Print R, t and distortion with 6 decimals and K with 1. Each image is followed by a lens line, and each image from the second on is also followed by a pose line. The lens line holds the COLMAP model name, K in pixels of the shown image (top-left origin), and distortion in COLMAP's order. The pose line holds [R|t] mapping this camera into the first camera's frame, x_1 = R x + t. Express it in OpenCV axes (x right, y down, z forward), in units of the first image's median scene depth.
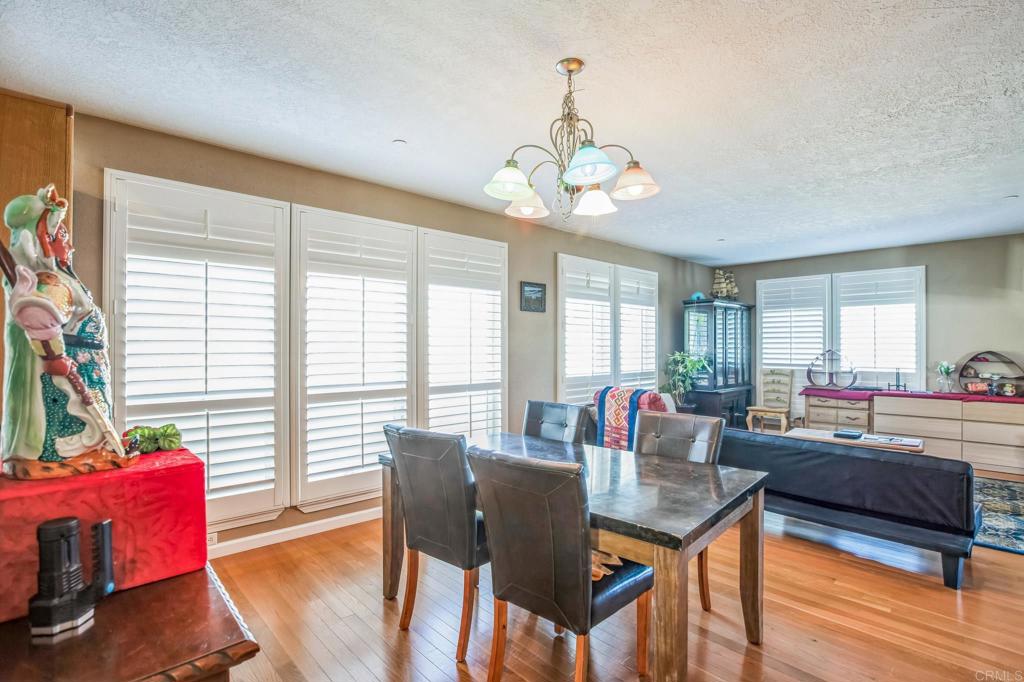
lens RADIAL K [[502.1, 0, 515.4], [0, 502.1, 349.1], [0, 0, 1]] dist [-0.003173, -0.000025]
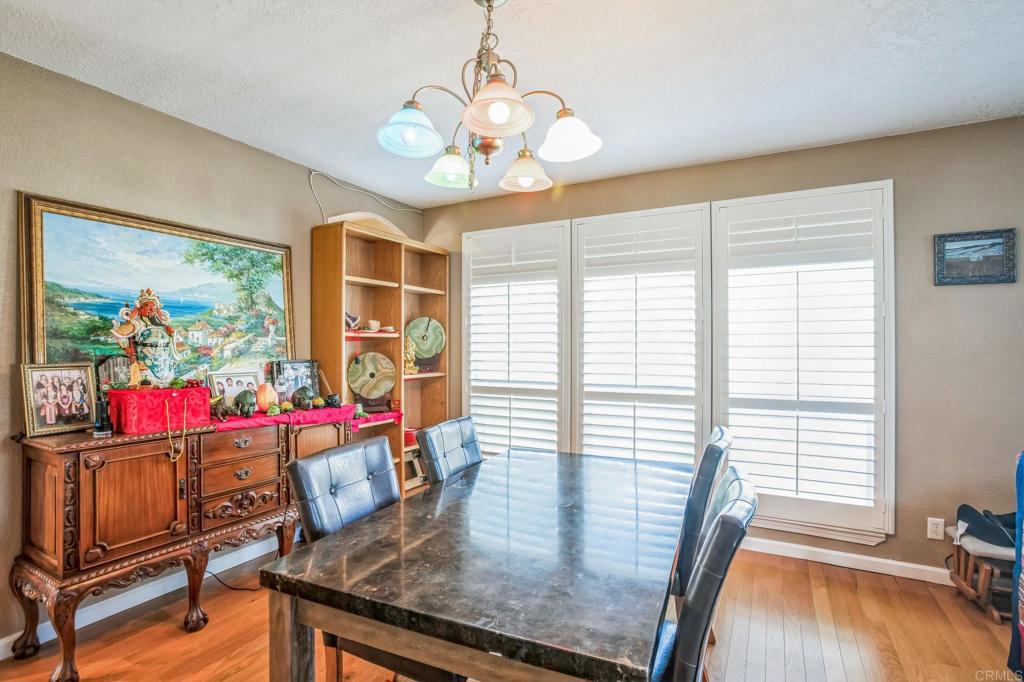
lens RADIAL K [[502.1, 0, 515.4], [0, 502.1, 349.1], [0, 0, 1]] dist [-0.003173, -0.000025]
pose [[0.343412, 0.003890, -0.939177, 0.519206], [-0.007146, 0.999973, 0.001529, -0.000863], [0.939158, 0.006187, 0.343431, 0.456667]]
